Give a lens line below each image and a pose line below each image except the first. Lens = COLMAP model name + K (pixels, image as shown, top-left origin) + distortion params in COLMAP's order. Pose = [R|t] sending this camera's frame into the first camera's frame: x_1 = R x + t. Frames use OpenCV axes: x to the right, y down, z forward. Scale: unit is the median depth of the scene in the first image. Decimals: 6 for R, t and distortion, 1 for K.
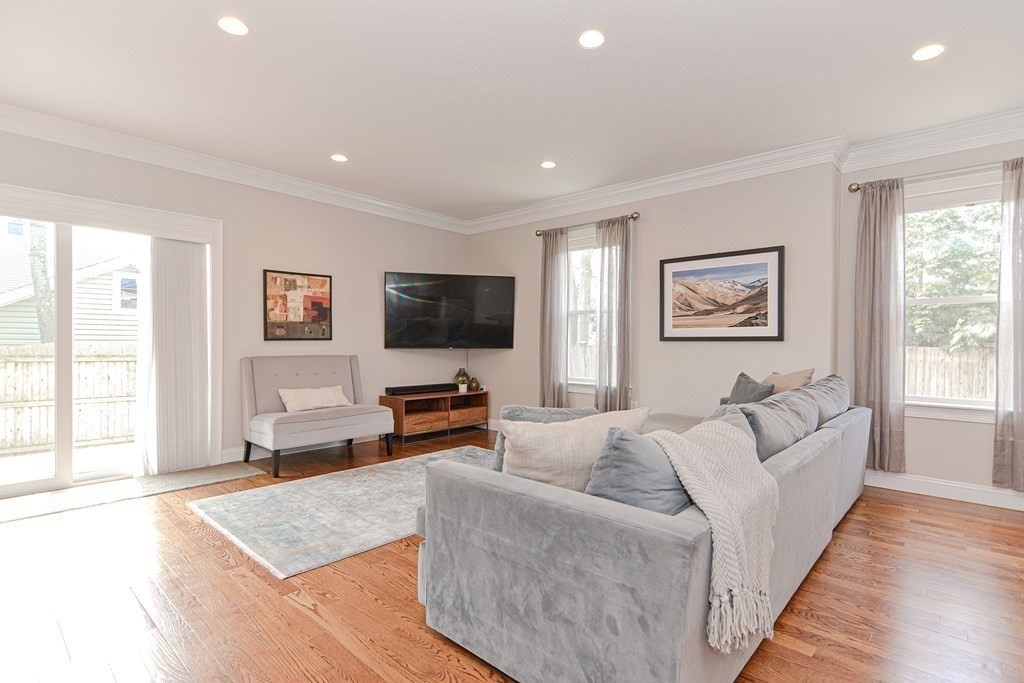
lens RADIAL K [[492.0, 0, 525.4], [0, 492.0, 344.9], [0, 0, 1]] dist [0.016578, -0.006865]
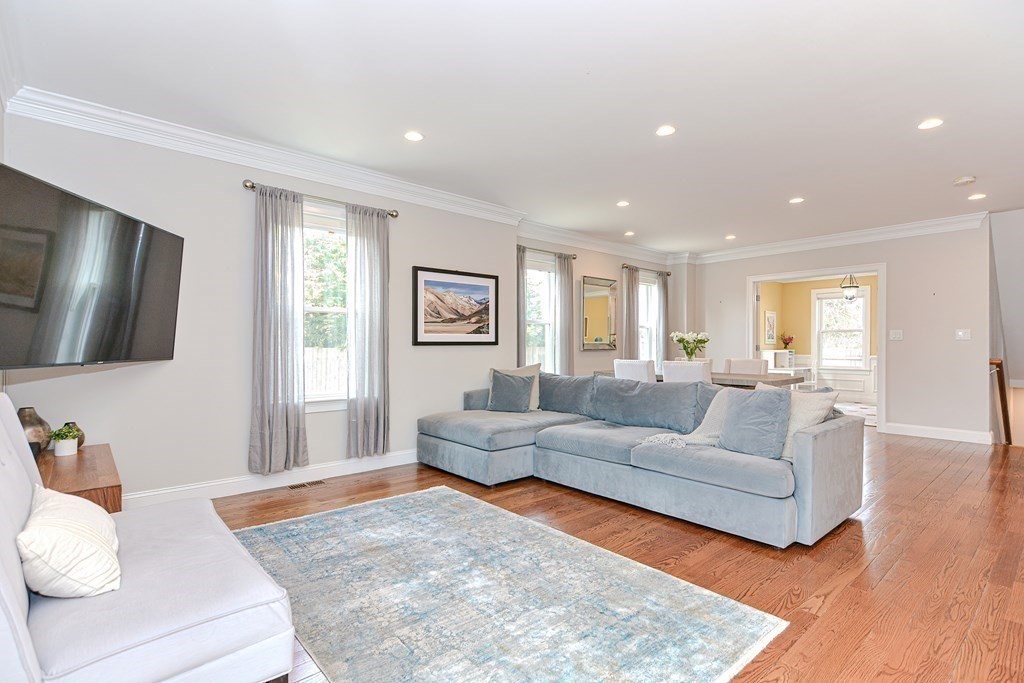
lens RADIAL K [[492.0, 0, 519.2], [0, 492.0, 345.0], [0, 0, 1]] dist [0.016578, -0.006865]
pose [[0.115094, -0.008225, 0.993321, -0.706661], [0.007365, 0.999945, 0.007426, -0.014910], [-0.993327, 0.006462, 0.115148, 0.662319]]
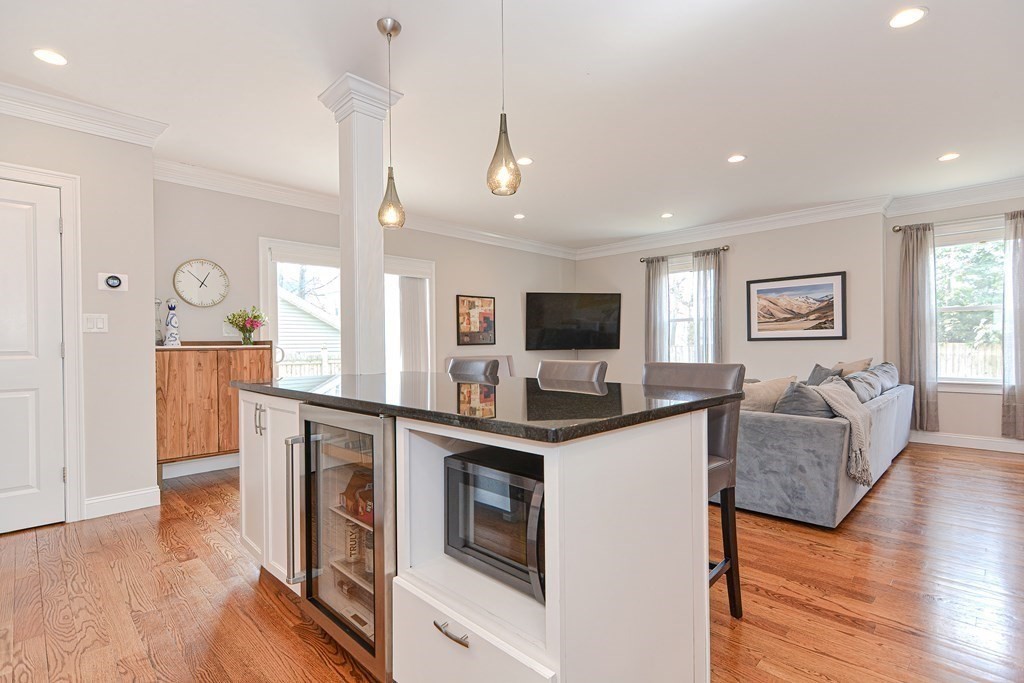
lens RADIAL K [[492.0, 0, 517.8], [0, 492.0, 347.3], [0, 0, 1]] dist [0.016578, -0.006865]
pose [[0.998819, -0.016525, -0.045679, -0.291242], [0.016387, 0.999860, -0.003395, 0.003364], [0.045729, 0.002642, 0.998950, -0.374539]]
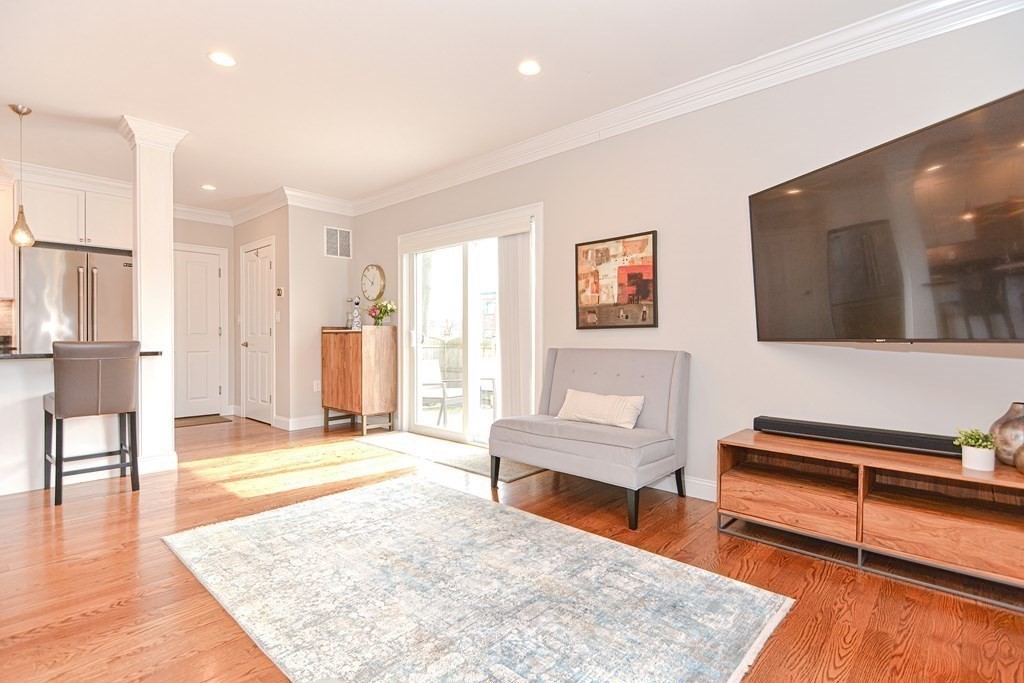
lens RADIAL K [[492.0, 0, 504.0], [0, 492.0, 339.6], [0, 0, 1]] dist [0.016578, -0.006865]
pose [[-0.016412, -0.003355, -0.999860, 0.294364], [-0.009748, 0.999947, -0.003195, 0.011522], [0.999818, 0.009694, -0.016444, 0.875098]]
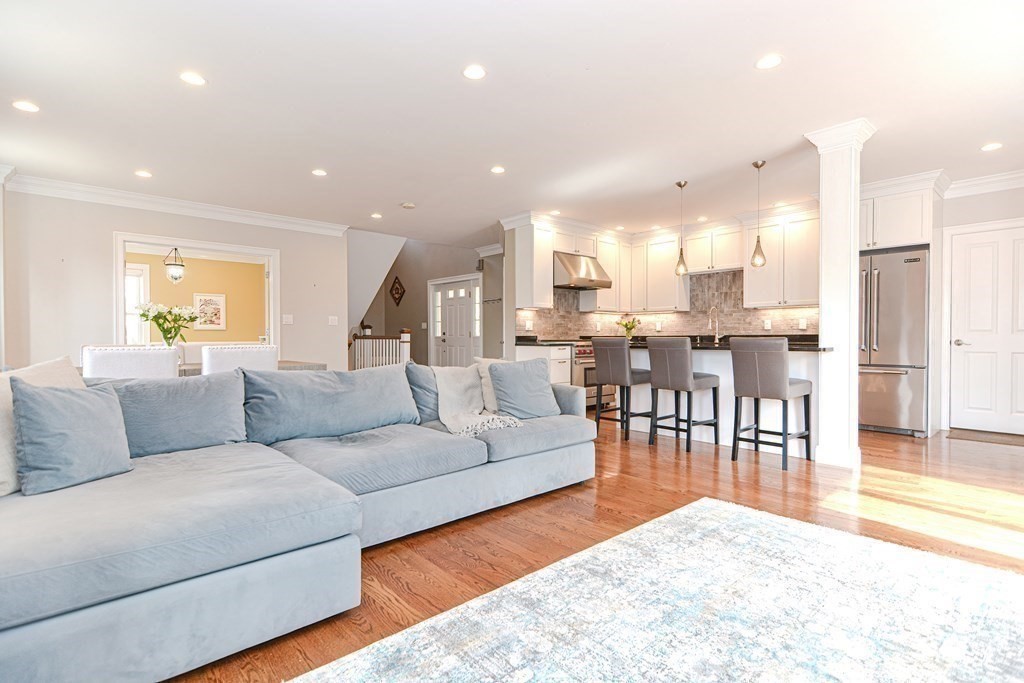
lens RADIAL K [[492.0, 0, 520.7], [0, 492.0, 343.9], [0, 0, 1]] dist [0.016578, -0.006865]
pose [[-0.995426, -0.007580, 0.095239, -0.060171], [-0.005435, 0.999726, 0.022764, 0.010665], [-0.095385, 0.022142, -0.995194, 1.174625]]
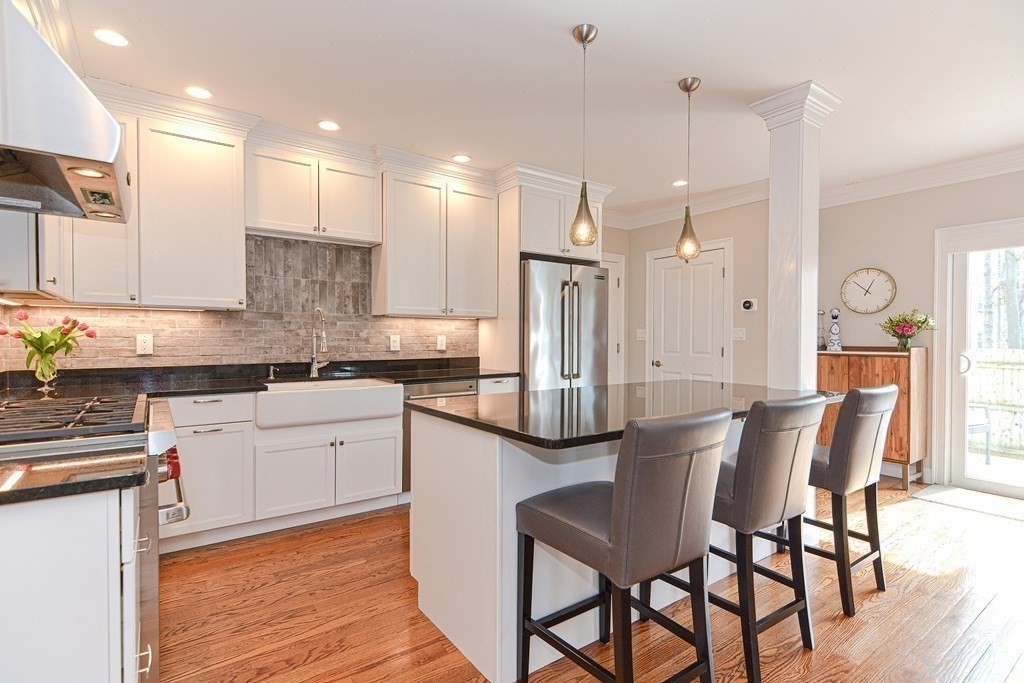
lens RADIAL K [[492.0, 0, 511.5], [0, 492.0, 343.5], [0, 0, 1]] dist [0.016578, -0.006865]
pose [[-0.226049, 0.002322, -0.974113, 0.179677], [-0.012451, 0.999909, 0.005273, -0.023660], [0.974036, 0.013320, -0.225999, 0.068829]]
